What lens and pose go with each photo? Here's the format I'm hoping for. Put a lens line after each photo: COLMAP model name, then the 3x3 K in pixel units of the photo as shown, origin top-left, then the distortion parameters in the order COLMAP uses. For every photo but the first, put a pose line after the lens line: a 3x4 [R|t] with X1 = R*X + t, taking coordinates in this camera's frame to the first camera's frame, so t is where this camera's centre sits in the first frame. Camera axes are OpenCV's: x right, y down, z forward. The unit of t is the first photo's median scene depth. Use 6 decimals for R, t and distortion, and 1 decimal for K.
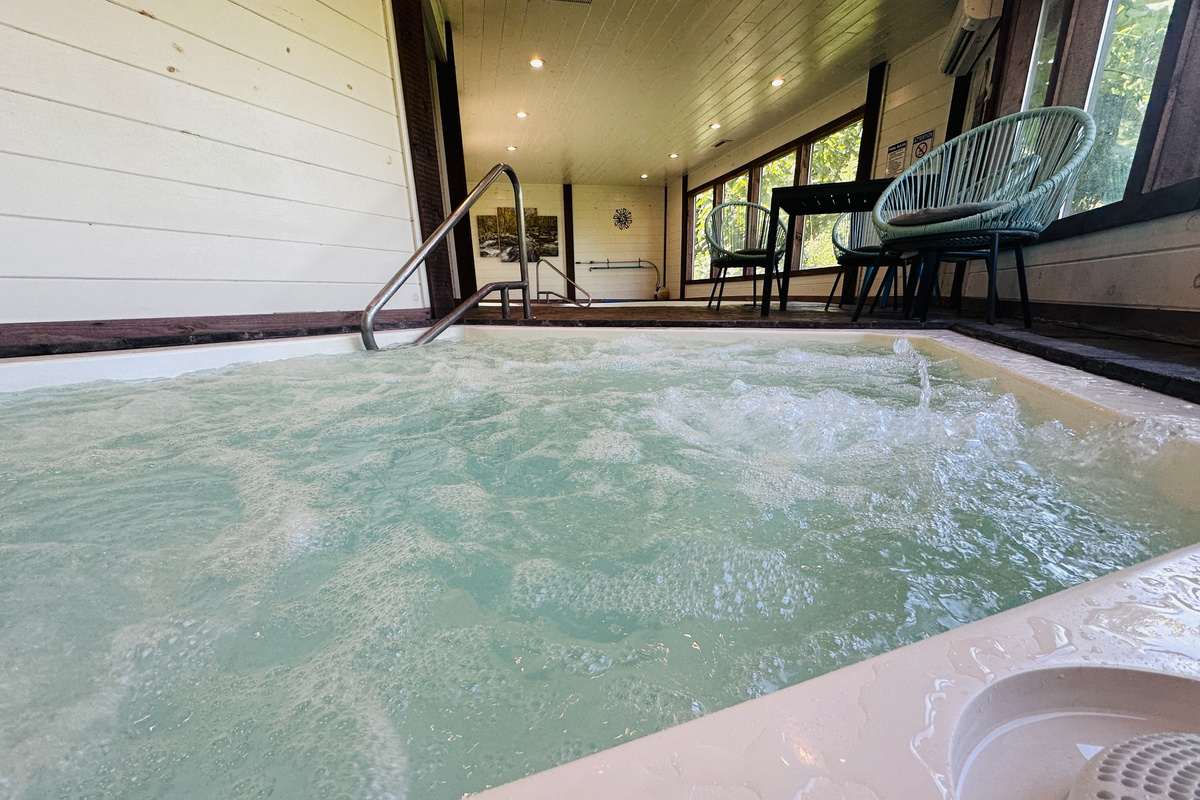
lens RADIAL K [[481.3, 0, 600.8], [0, 481.3, 448.1], [0, 0, 1]] dist [-0.000096, -0.000014]
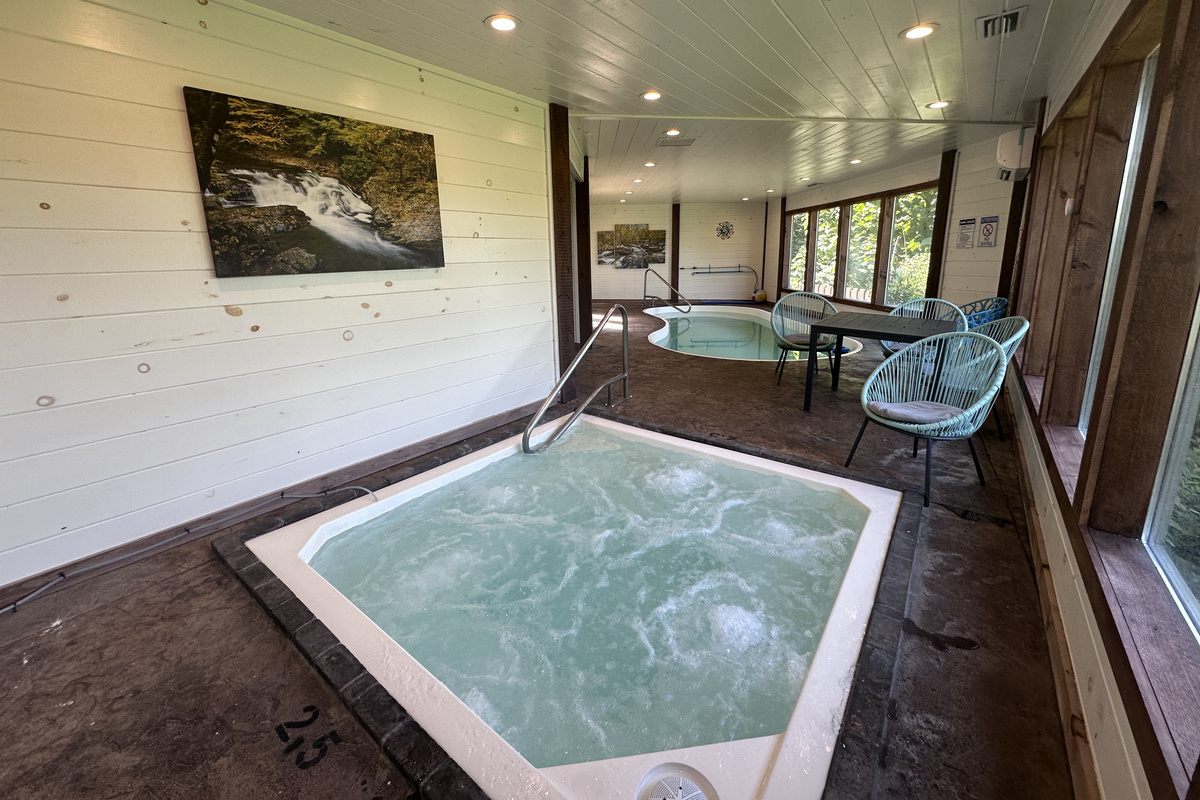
lens RADIAL K [[477.3, 0, 601.4], [0, 477.3, 351.6], [0, 0, 1]] dist [-0.000048, 0.000001]
pose [[0.975054, 0.050628, -0.216117, 0.020932], [-0.072044, 0.993113, -0.092393, -0.080072], [0.209951, 0.105658, 0.971986, -0.109606]]
